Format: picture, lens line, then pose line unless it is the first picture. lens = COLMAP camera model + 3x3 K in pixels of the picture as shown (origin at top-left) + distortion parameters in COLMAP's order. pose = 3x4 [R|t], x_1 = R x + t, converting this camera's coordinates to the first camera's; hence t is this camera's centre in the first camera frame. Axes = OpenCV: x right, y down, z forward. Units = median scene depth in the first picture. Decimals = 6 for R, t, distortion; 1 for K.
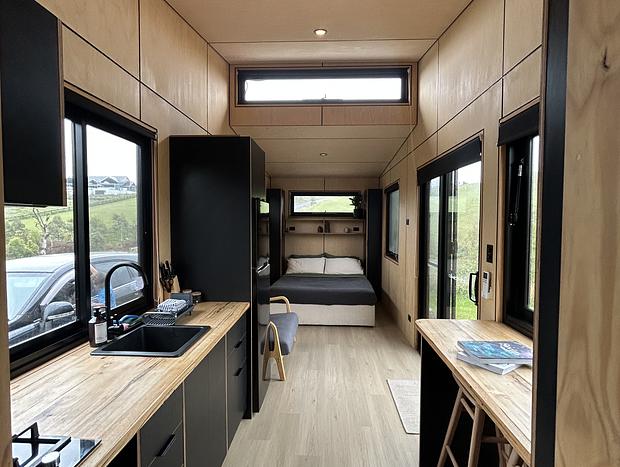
lens RADIAL K [[330.1, 0, 311.4], [0, 330.1, 233.4], [0, 0, 1]] dist [-0.036561, 0.001670]
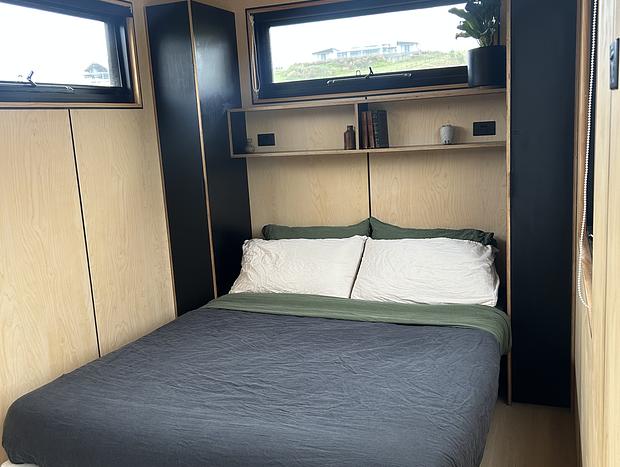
lens RADIAL K [[618.8, 0, 309.5], [0, 618.8, 234.6], [0, 0, 1]] dist [-0.004065, 0.000000]
pose [[0.936260, -0.002578, -0.351298, 0.179526], [0.056593, 0.988020, 0.143577, -0.007574], [0.346720, -0.154306, 0.925189, 0.480607]]
